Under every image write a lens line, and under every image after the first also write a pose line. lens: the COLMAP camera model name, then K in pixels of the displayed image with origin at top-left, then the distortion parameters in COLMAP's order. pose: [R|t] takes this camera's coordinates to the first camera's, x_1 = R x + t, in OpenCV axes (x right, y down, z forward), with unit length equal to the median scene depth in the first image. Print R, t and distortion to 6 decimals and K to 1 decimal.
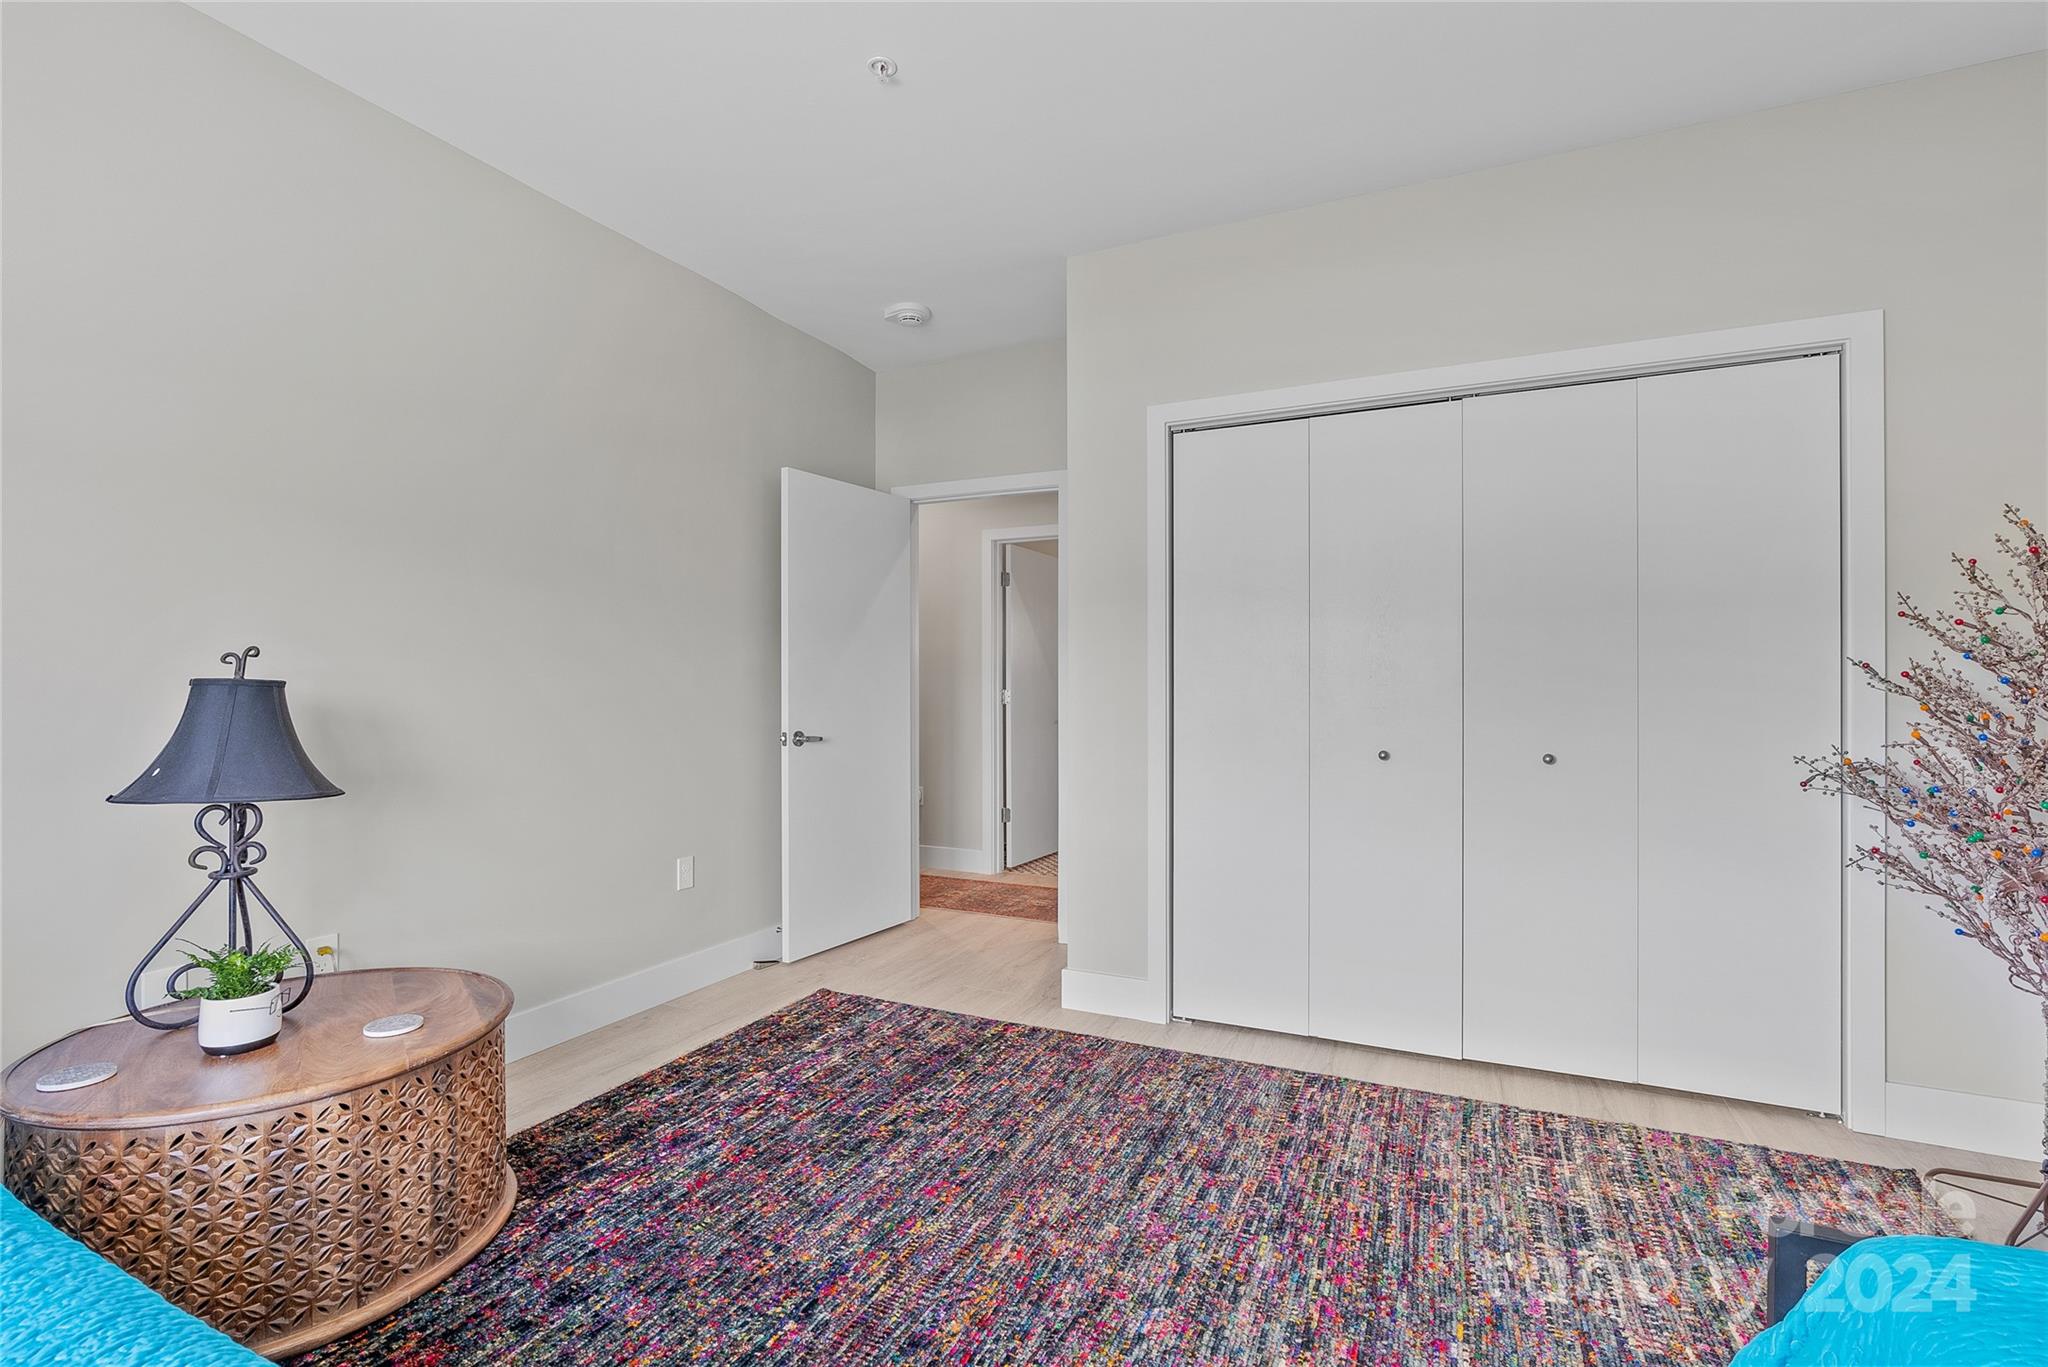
lens RADIAL K [[939.4, 0, 1024.0], [0, 939.4, 683.5], [0, 0, 1]] dist [-0.010992, 0.000950]
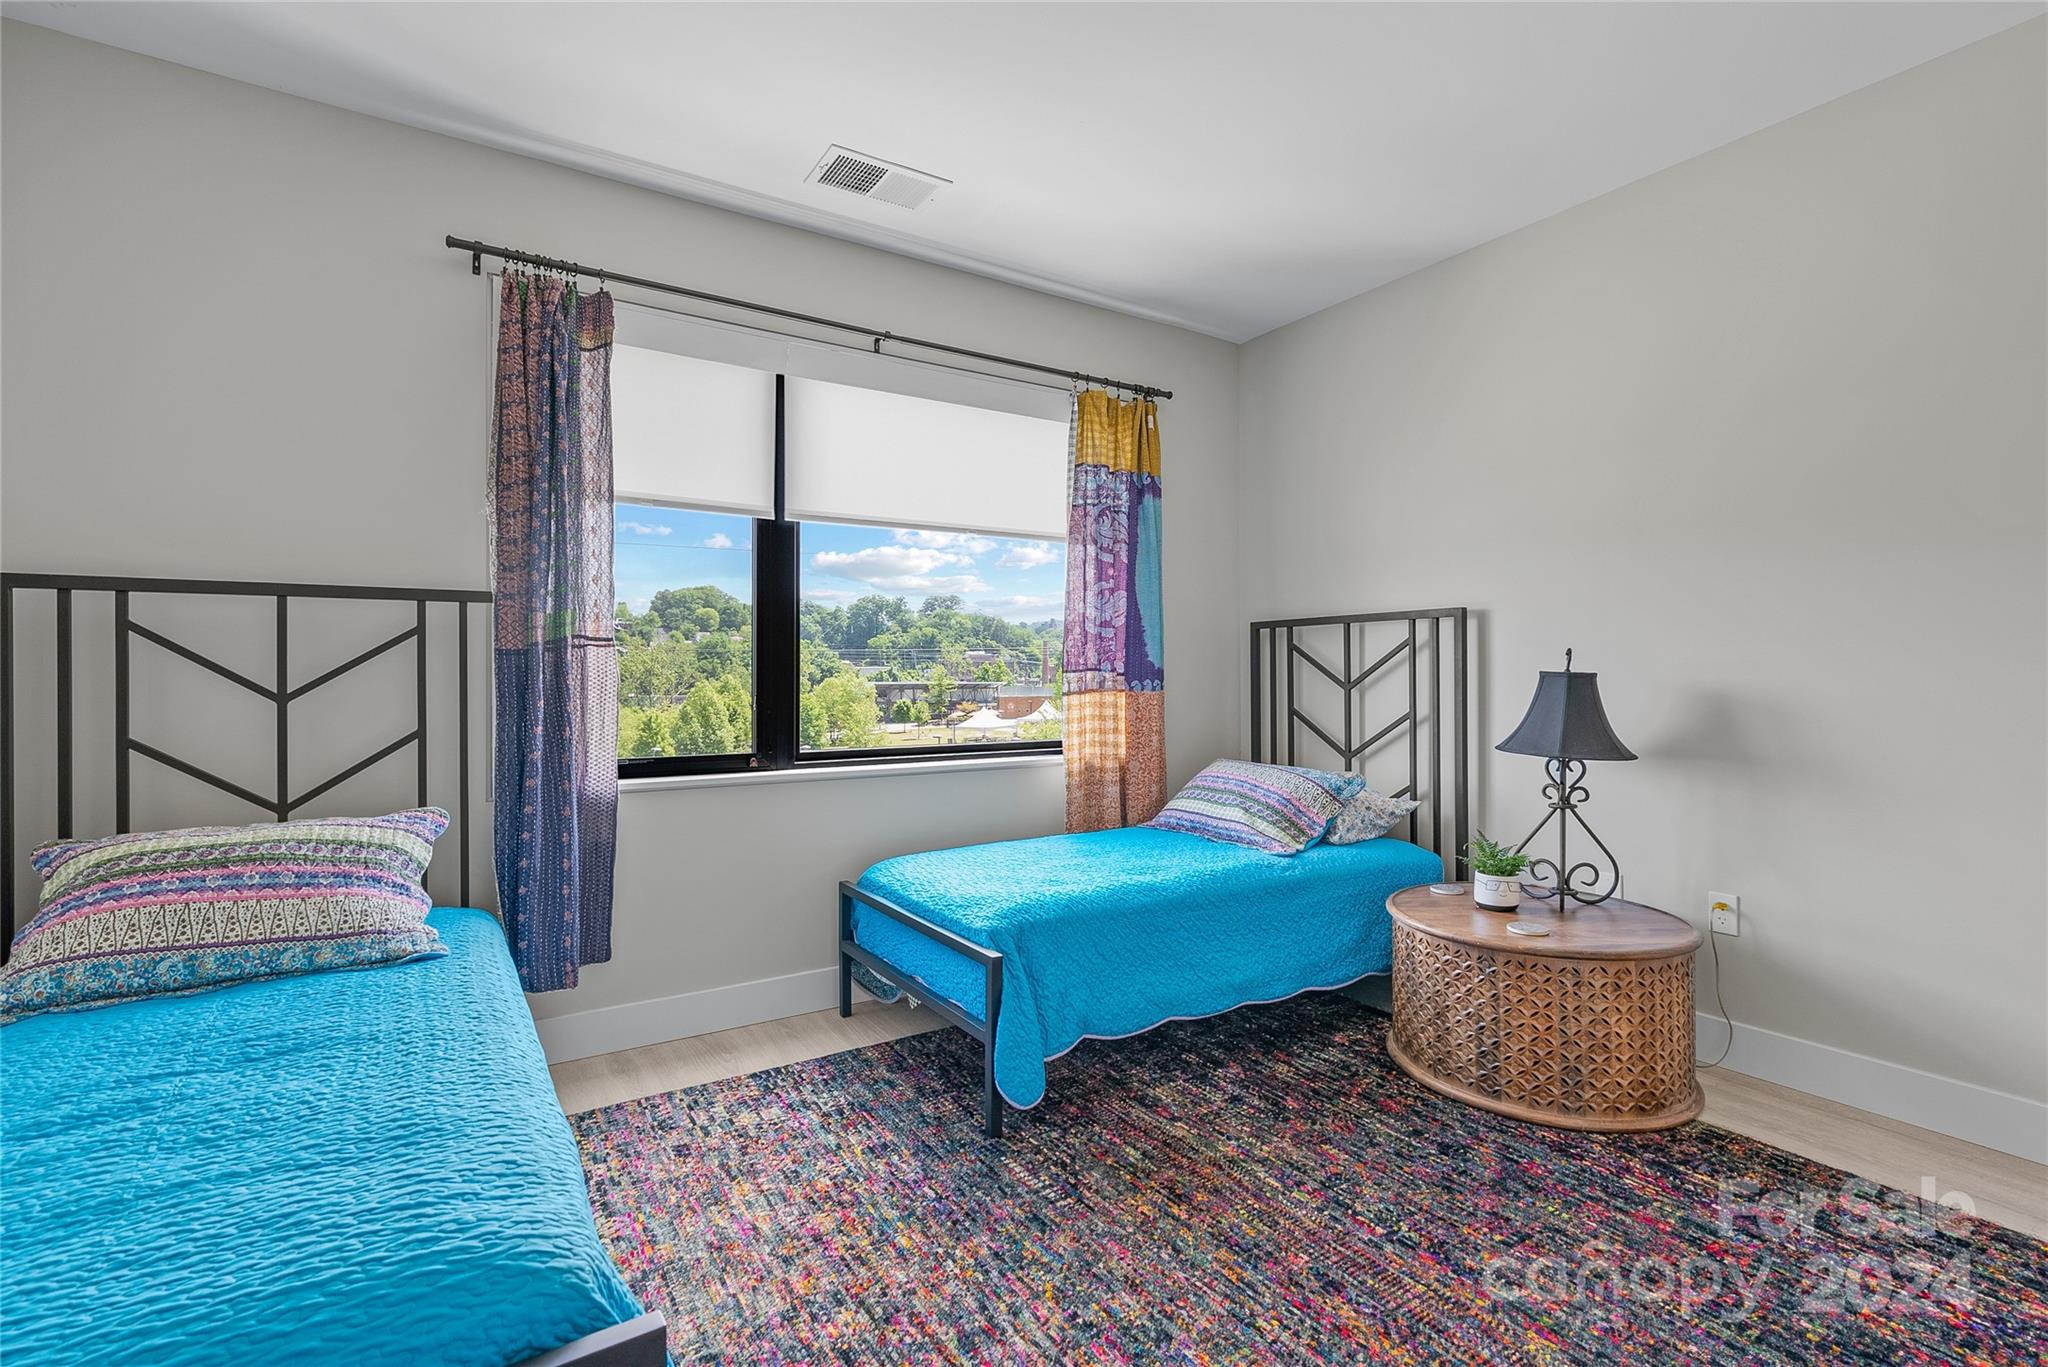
lens RADIAL K [[939.4, 0, 1024.0], [0, 939.4, 683.5], [0, 0, 1]] dist [-0.010992, 0.000950]
pose [[-0.533738, 0.005566, -0.845632, 0.832140], [0.000085, 0.999979, 0.006528, 0.003164], [0.845650, 0.003412, -0.533727, 1.078080]]
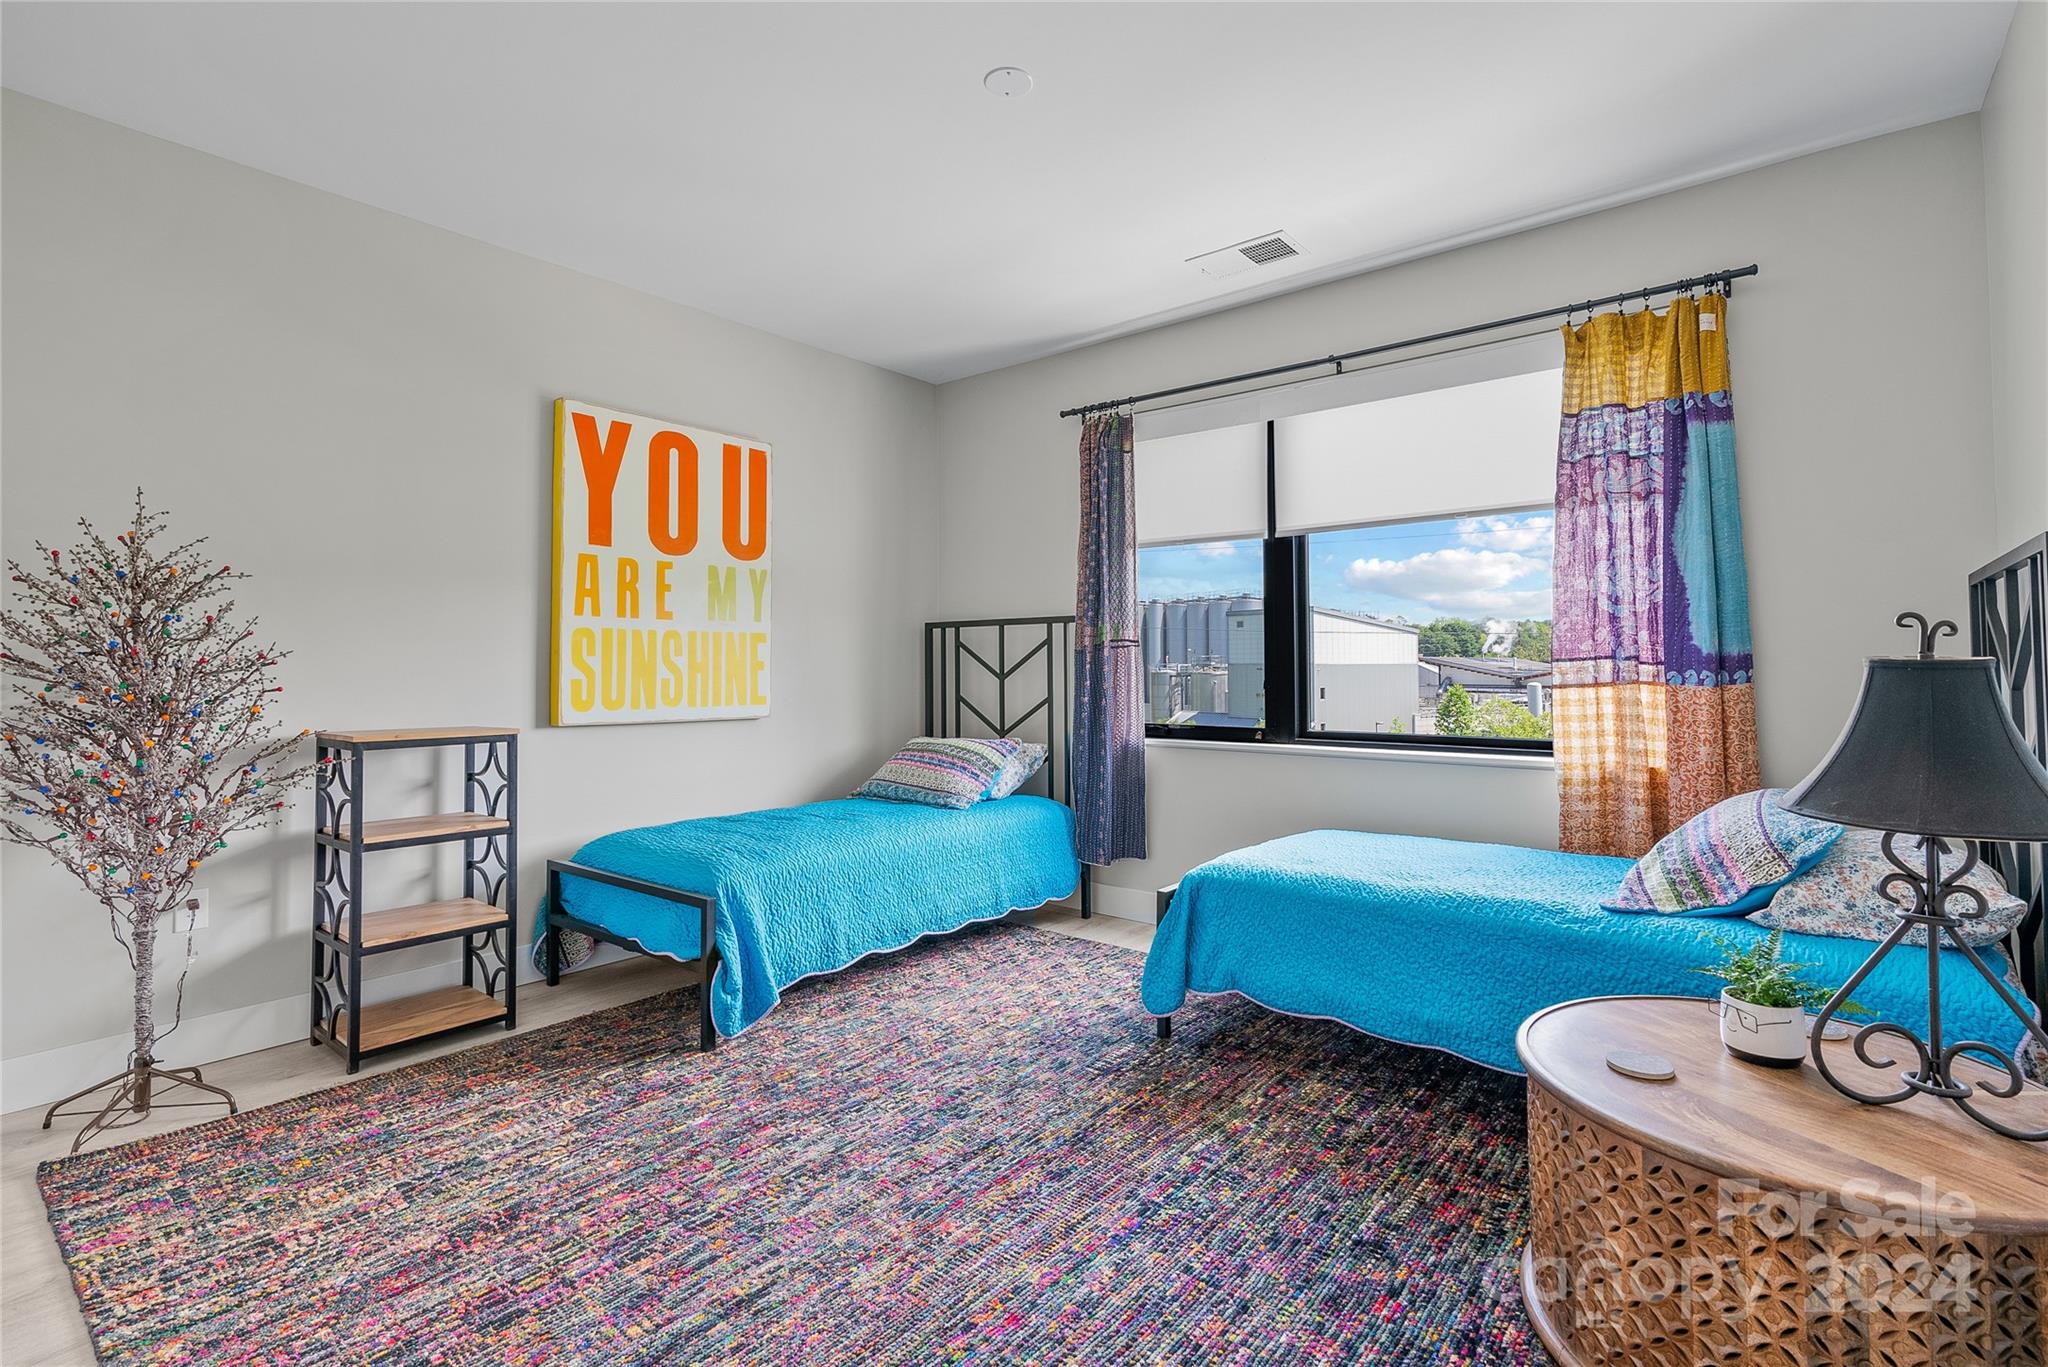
lens RADIAL K [[942.0, 0, 1027.4], [0, 942.0, 653.0], [0, 0, 1]] dist [-0.002198, -0.000105]
pose [[-0.969910, 0.004216, 0.243429, -0.334216], [0.001173, 0.999919, -0.012645, -0.001736], [-0.243462, -0.011979, -0.969836, 1.933191]]
